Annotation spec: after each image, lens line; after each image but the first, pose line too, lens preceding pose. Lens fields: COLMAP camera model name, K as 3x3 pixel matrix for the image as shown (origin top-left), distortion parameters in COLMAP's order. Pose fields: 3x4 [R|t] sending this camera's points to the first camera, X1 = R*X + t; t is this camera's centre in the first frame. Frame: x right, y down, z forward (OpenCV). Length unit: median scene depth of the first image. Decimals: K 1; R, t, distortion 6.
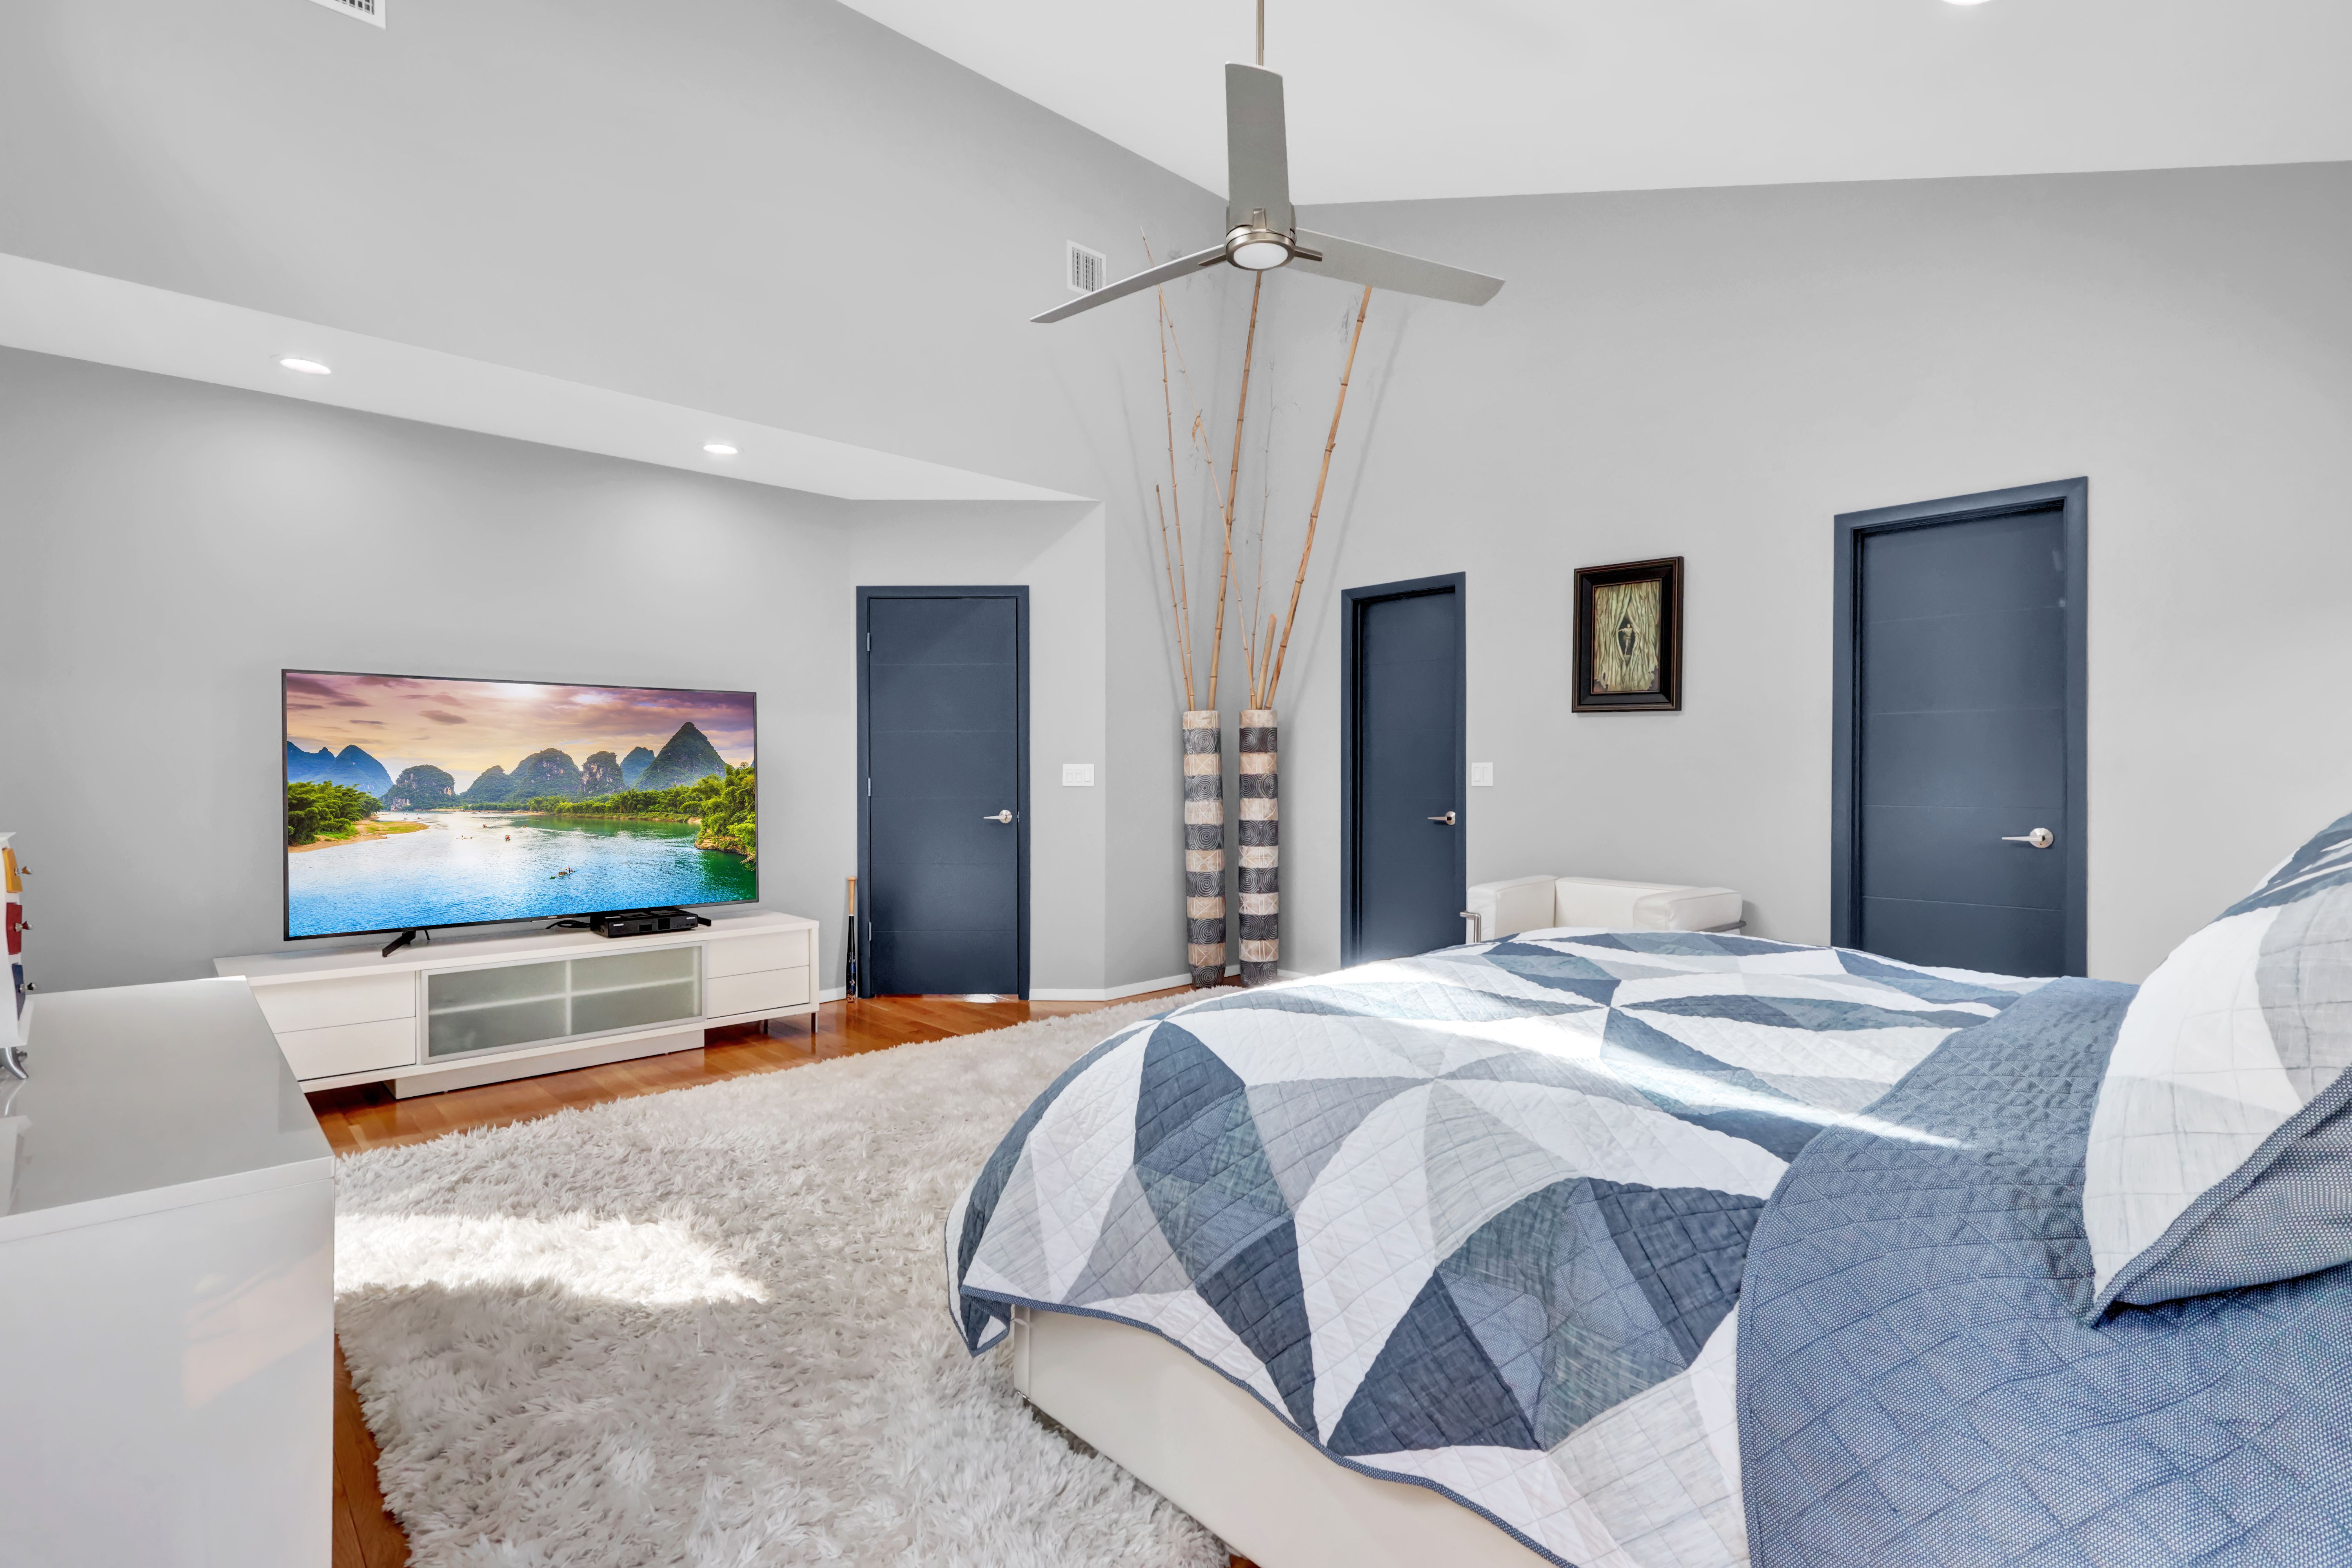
lens RADIAL K [[1085.0, 0, 1177.8], [0, 1085.0, 782.2], [0, 0, 1]] dist [0.001593, 0.000247]
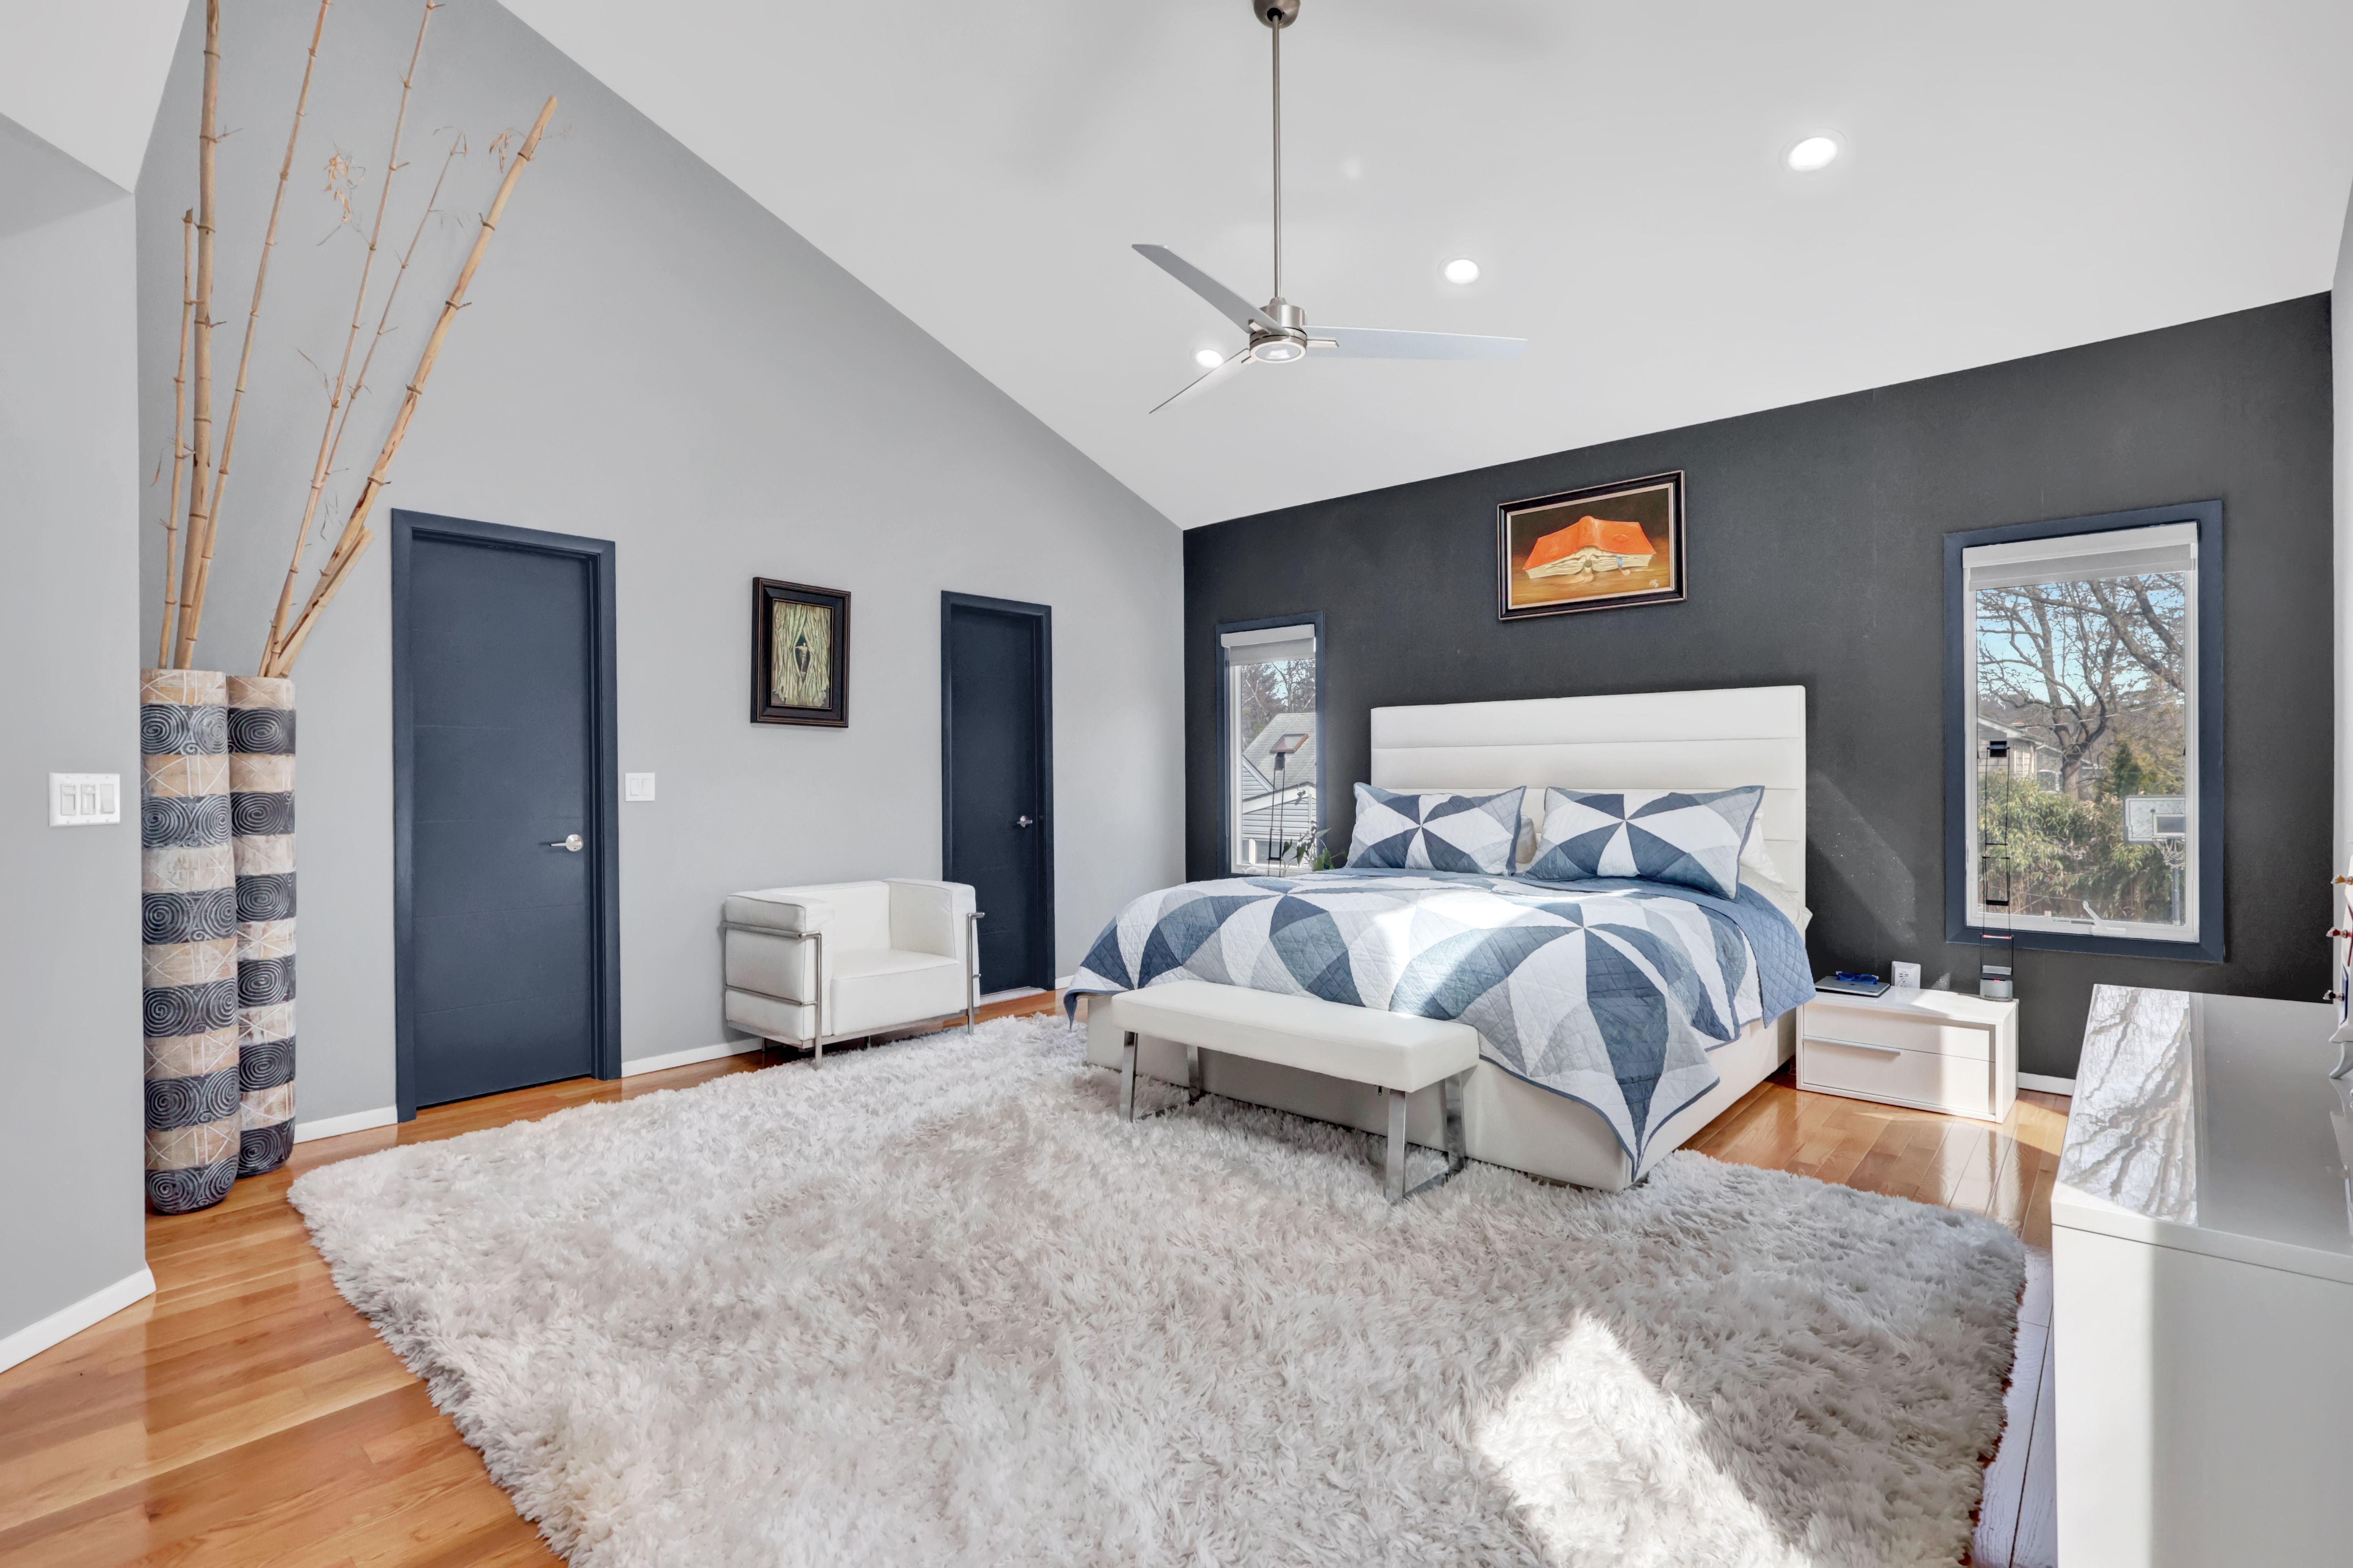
lens RADIAL K [[1085.4, 0, 1182.7], [0, 1085.4, 778.5], [0, 0, 1]] dist [0.001593, 0.000247]
pose [[-0.080331, 0.000886, 0.996768, -0.656794], [0.018390, 0.999831, 0.000593, -0.007686], [-0.996599, 0.018378, -0.080334, 0.711379]]
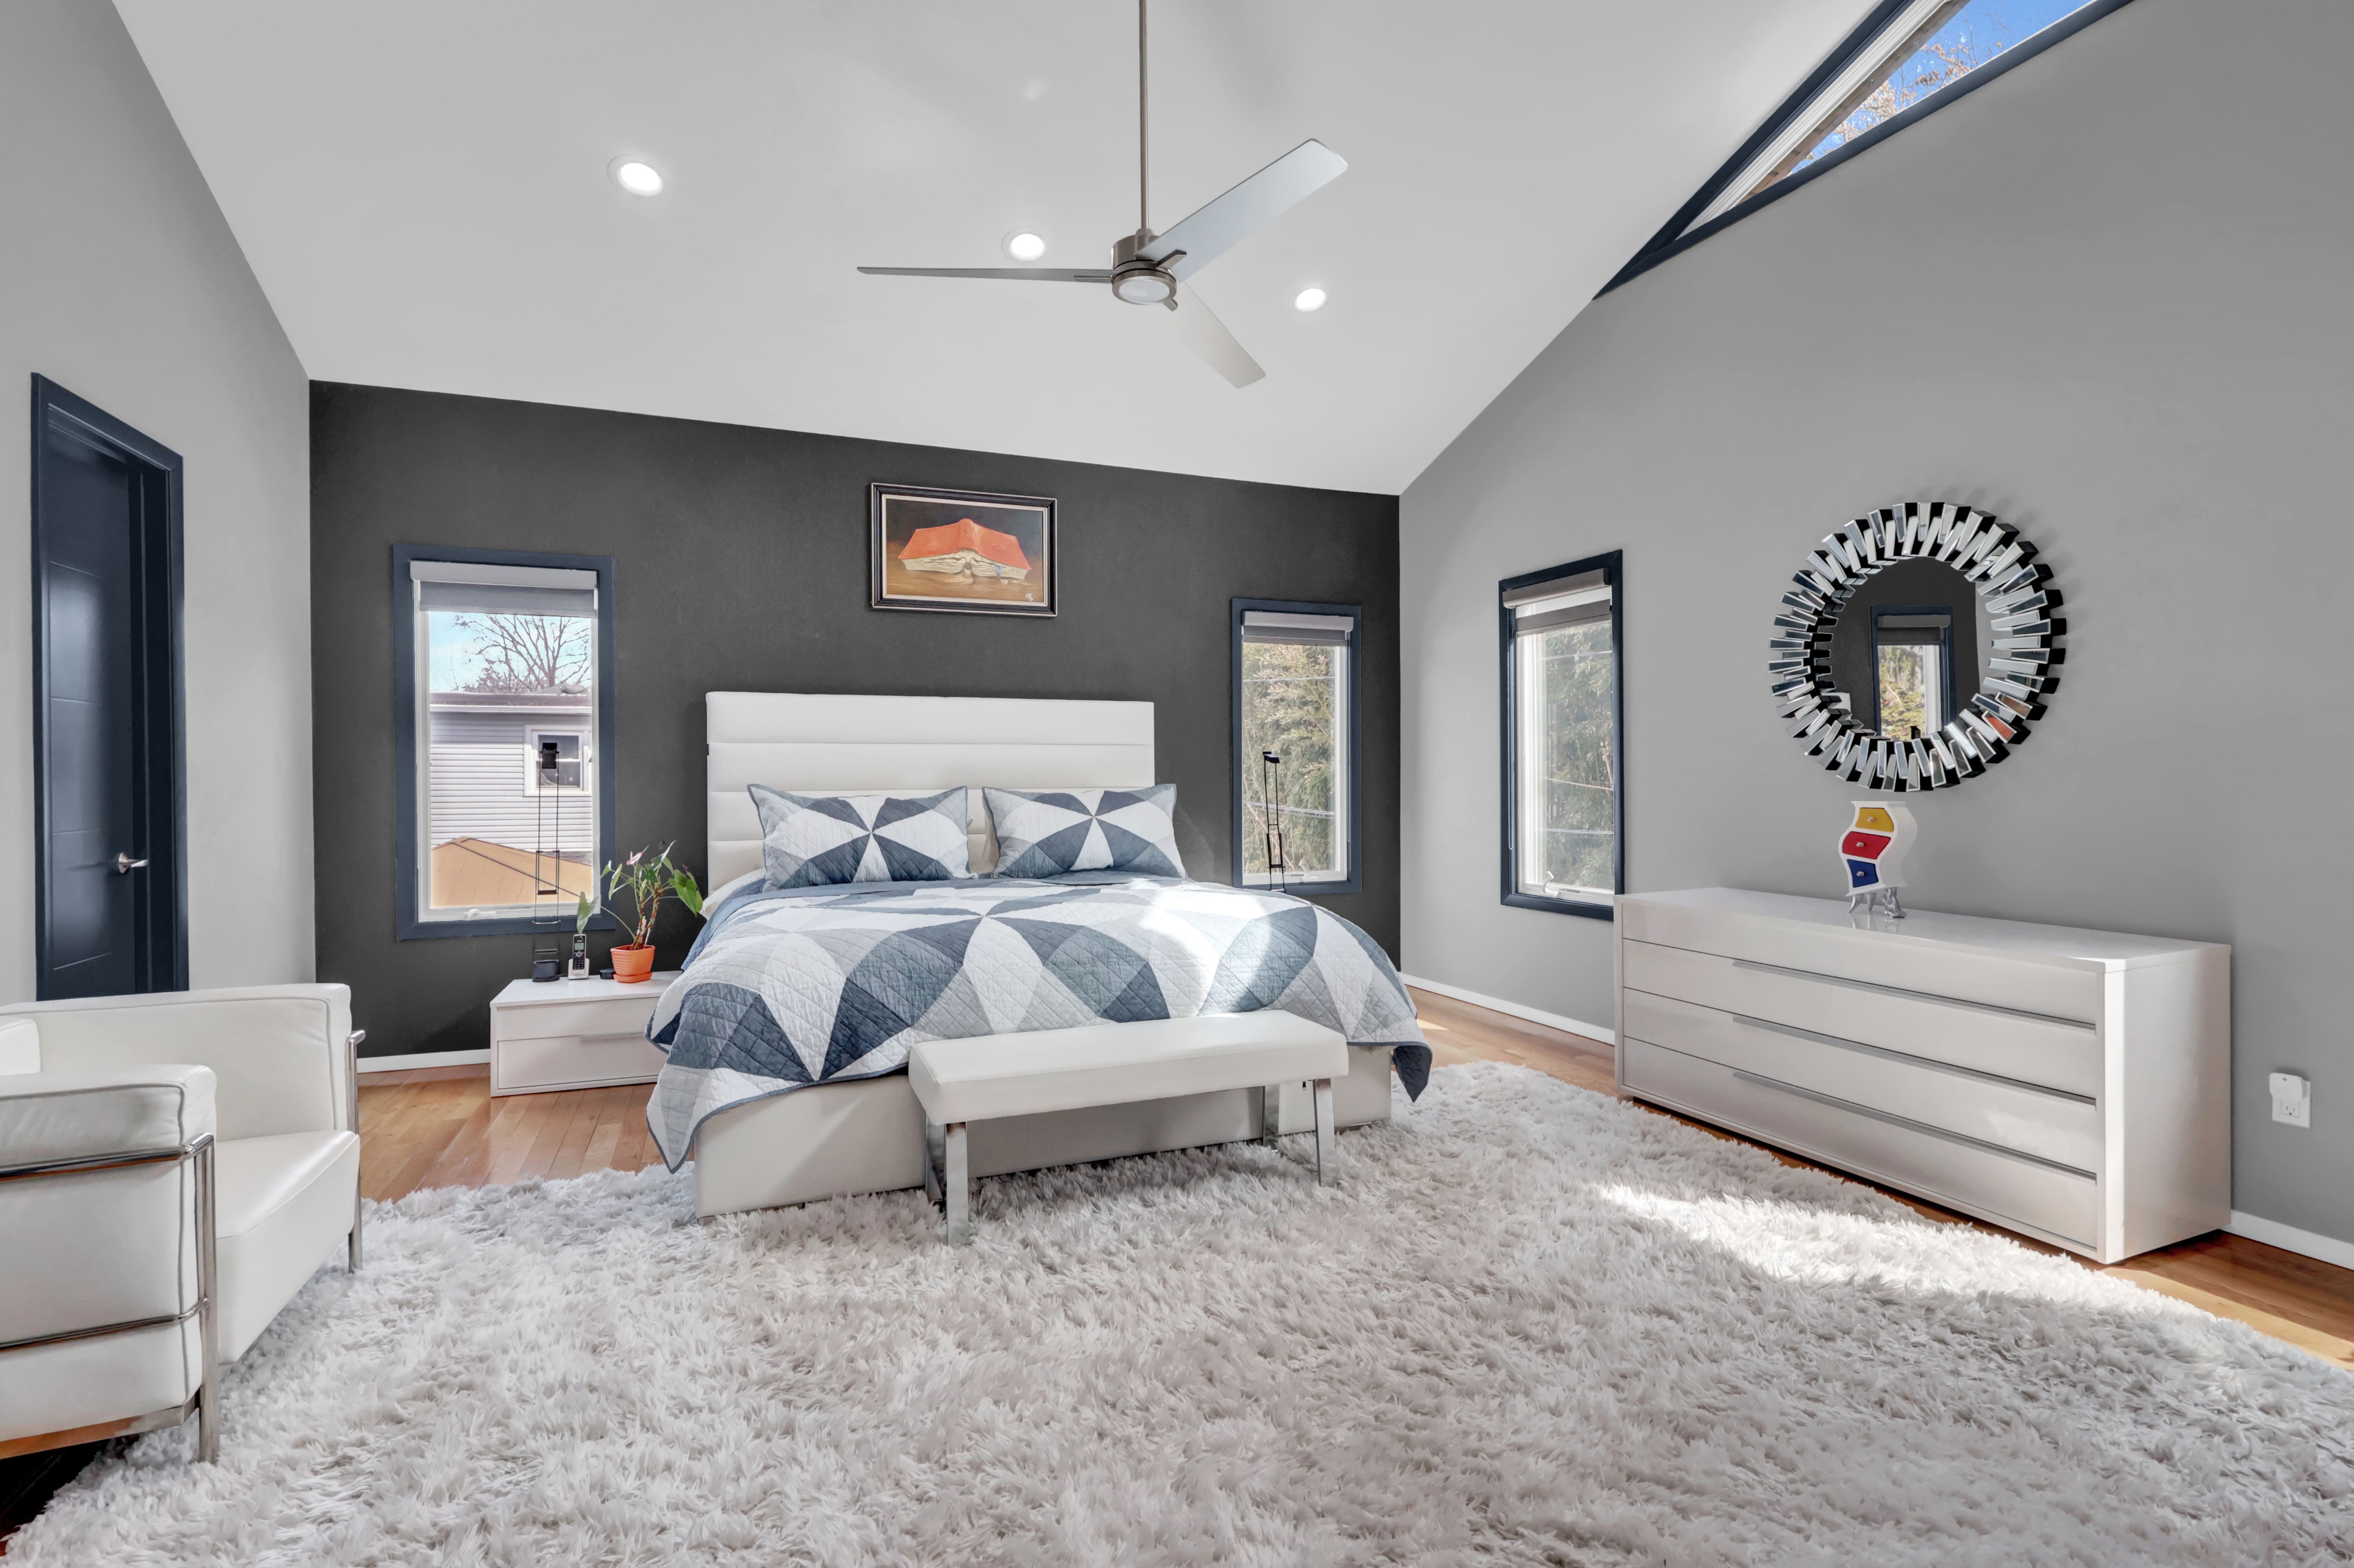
lens RADIAL K [[1085.8, 0, 1181.0], [0, 1085.8, 777.3], [0, 0, 1]] dist [0.001593, 0.000247]
pose [[-0.928743, 0.004353, 0.370699, -0.169082], [0.010558, 0.999836, 0.014711, -0.015453], [-0.370574, 0.017577, -0.928637, 1.203001]]
